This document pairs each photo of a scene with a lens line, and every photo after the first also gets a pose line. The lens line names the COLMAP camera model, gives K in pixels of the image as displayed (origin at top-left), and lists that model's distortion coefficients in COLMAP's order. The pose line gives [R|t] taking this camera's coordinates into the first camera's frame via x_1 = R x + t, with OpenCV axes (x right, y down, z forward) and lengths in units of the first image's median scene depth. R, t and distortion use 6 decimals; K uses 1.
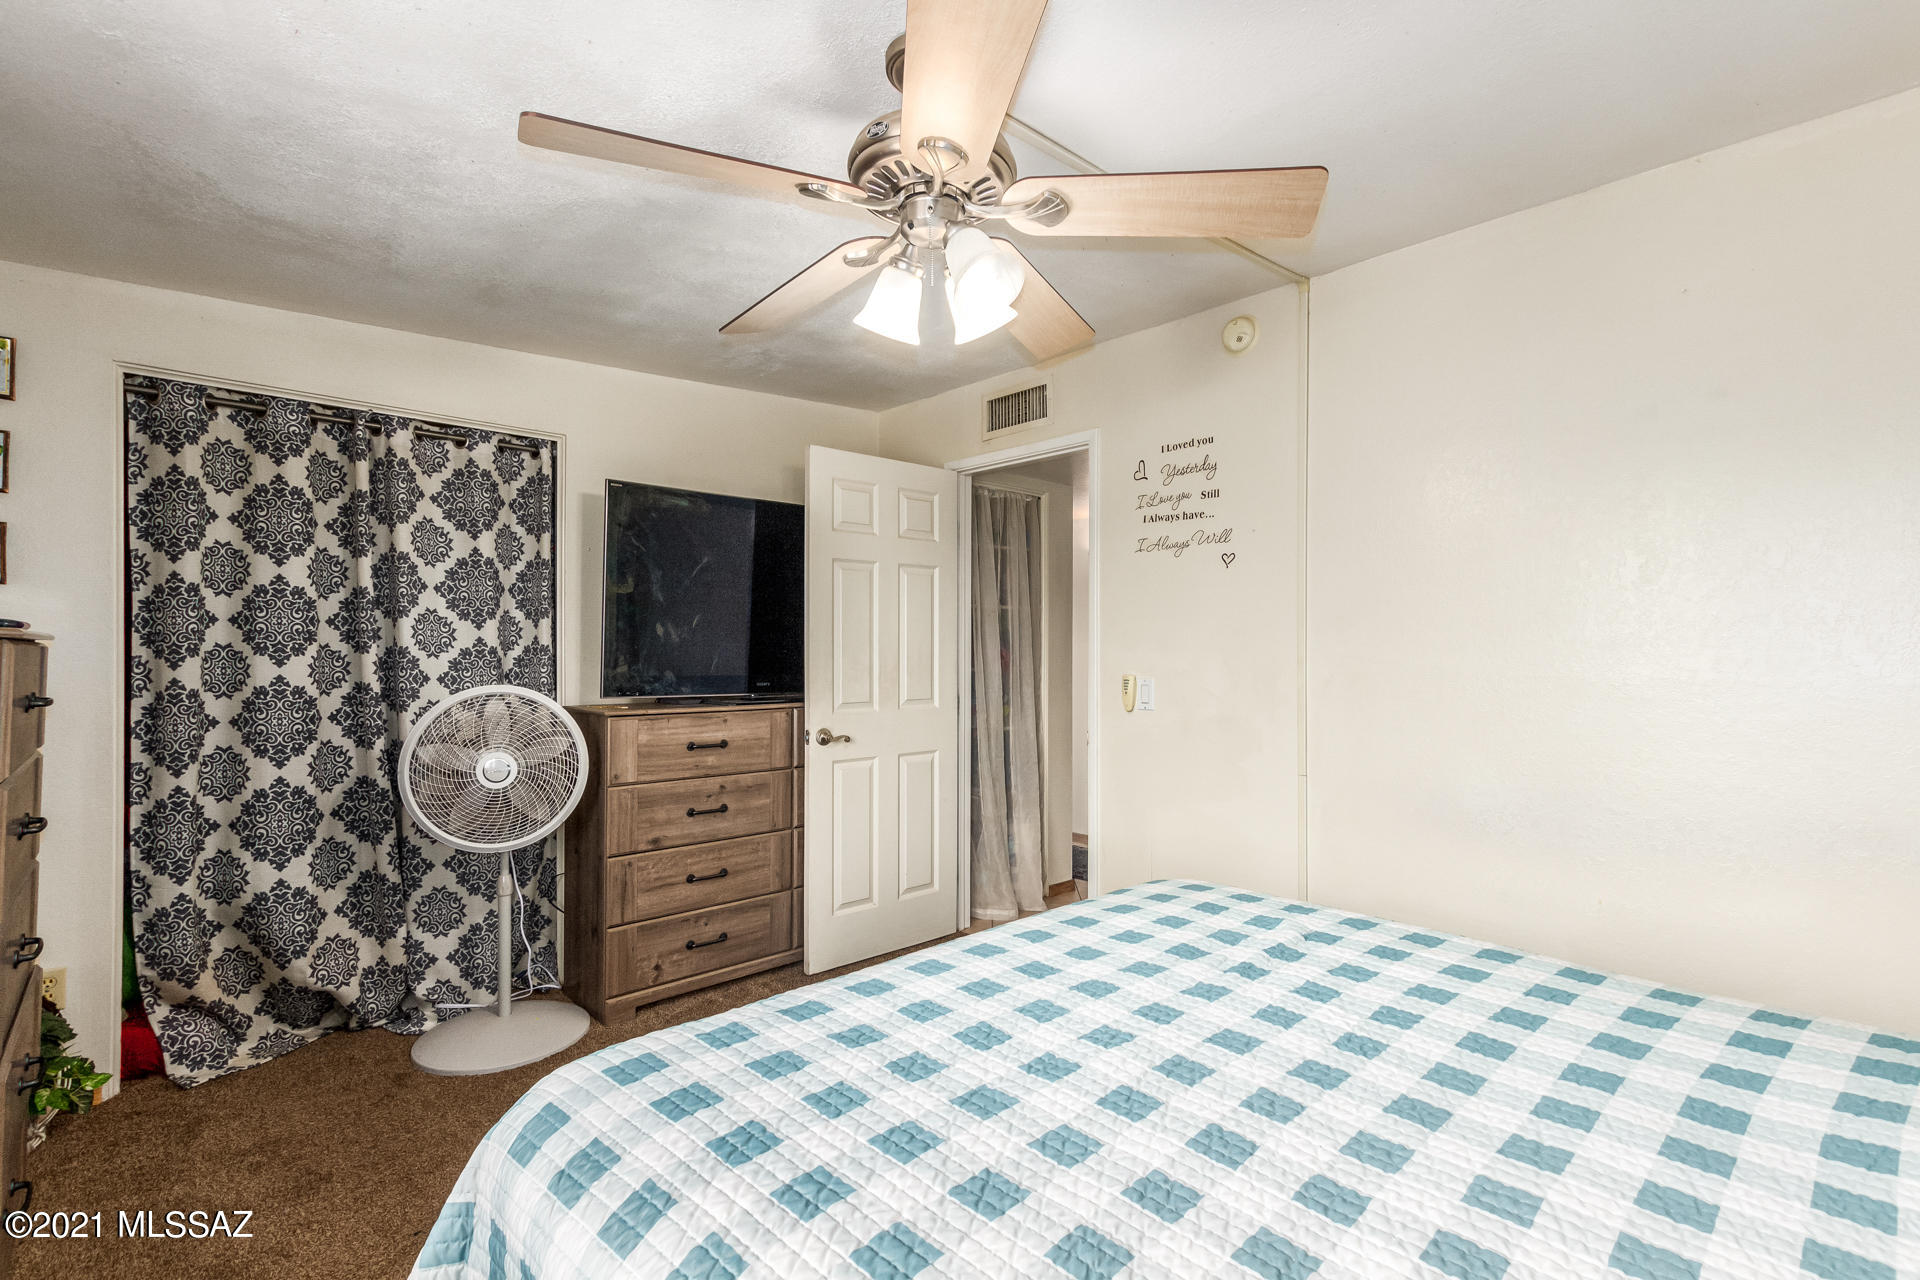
lens RADIAL K [[893.9, 0, 971.7], [0, 893.9, 648.3], [0, 0, 1]] dist [0.013079, -0.006000]
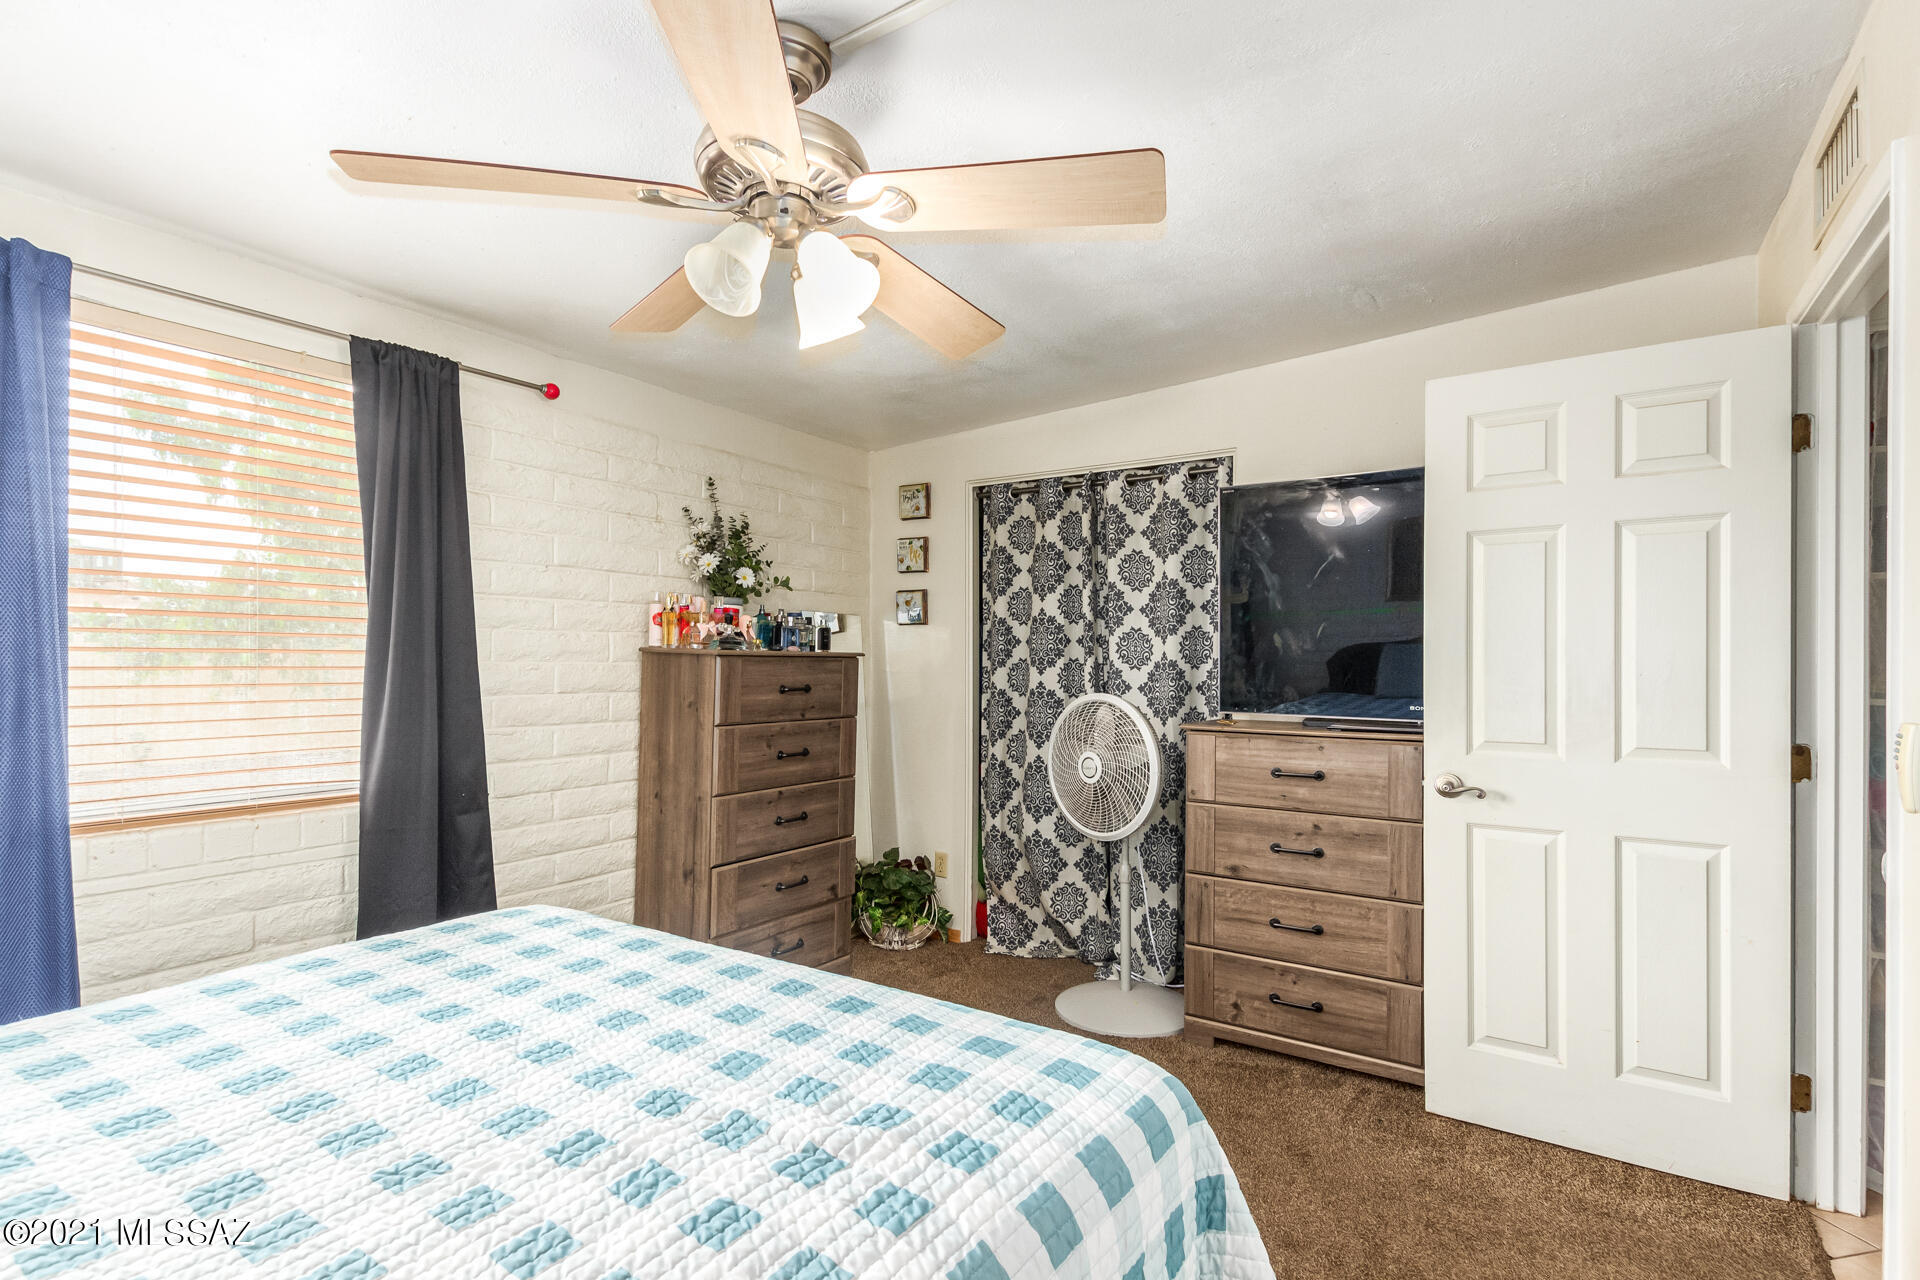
lens RADIAL K [[923.5, 0, 956.0], [0, 923.5, 662.9], [0, 0, 1]] dist [0.015792, 0.000179]
pose [[0.214053, -0.000431, -0.976822, 0.521940], [-0.002749, 0.999996, -0.001043, 0.003647], [0.976818, 0.002909, 0.214051, 0.511919]]
